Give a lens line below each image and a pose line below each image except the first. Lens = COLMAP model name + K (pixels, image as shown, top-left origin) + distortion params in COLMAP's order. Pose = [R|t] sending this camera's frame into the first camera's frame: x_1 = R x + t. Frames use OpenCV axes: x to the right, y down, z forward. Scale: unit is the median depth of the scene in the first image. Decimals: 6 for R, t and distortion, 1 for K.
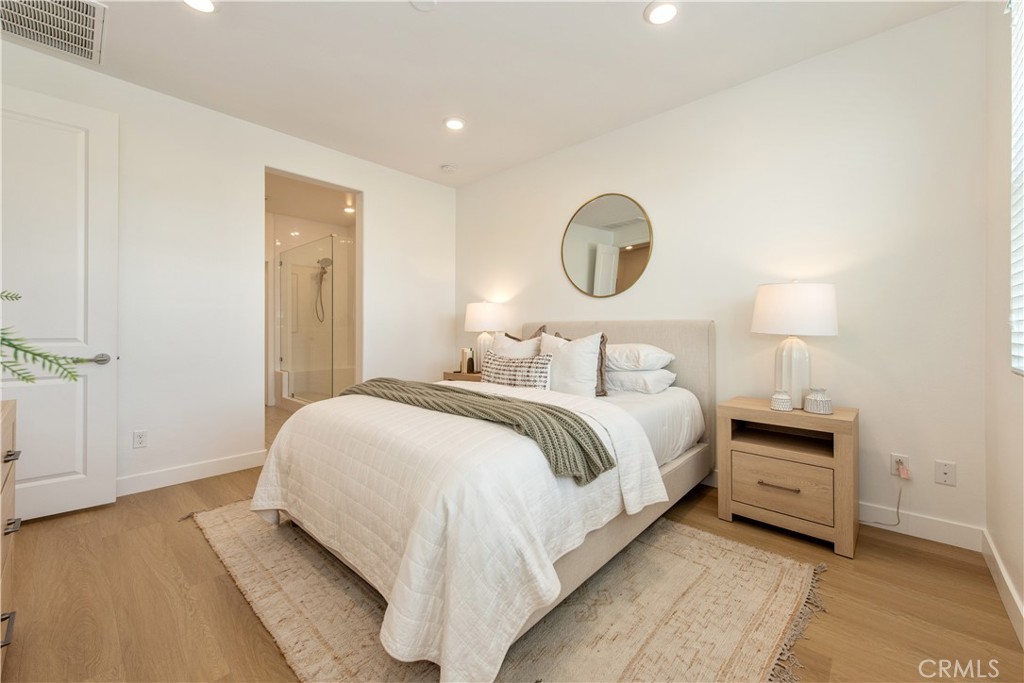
lens RADIAL K [[403.7, 0, 512.5], [0, 403.7, 334.3], [0, 0, 1]] dist [0.009480, -0.002313]
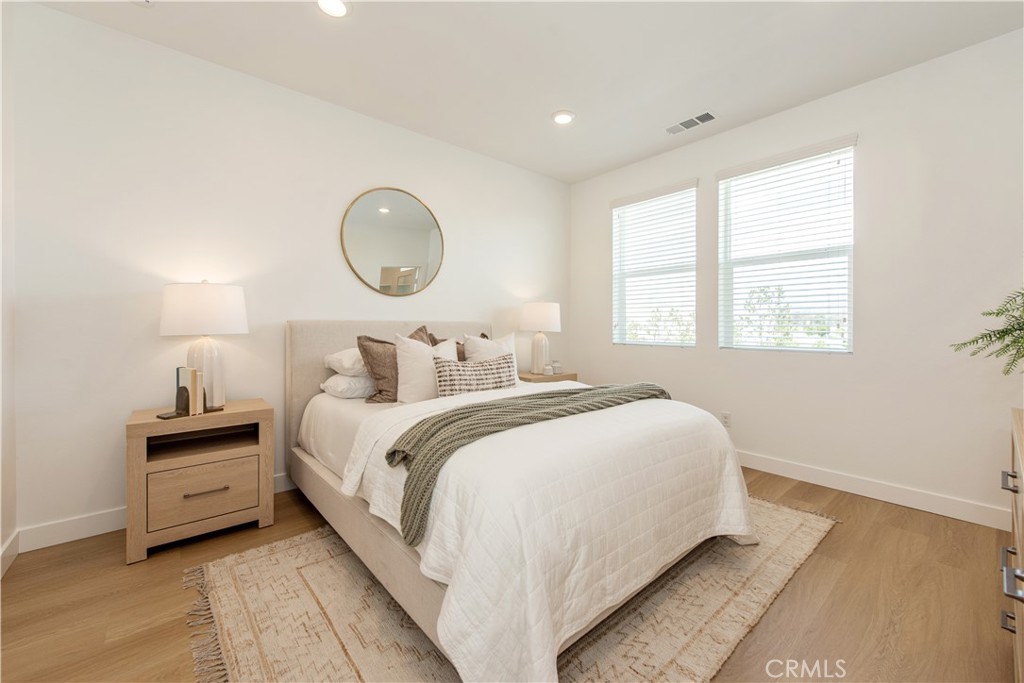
lens RADIAL K [[403.7, 0, 504.1], [0, 403.7, 340.7], [0, 0, 1]] dist [0.009480, -0.002313]
pose [[0.139072, -0.037512, 0.989572, -0.949644], [0.018400, 0.999208, 0.035292, -0.023119], [-0.990111, 0.013300, 0.139652, 0.829116]]
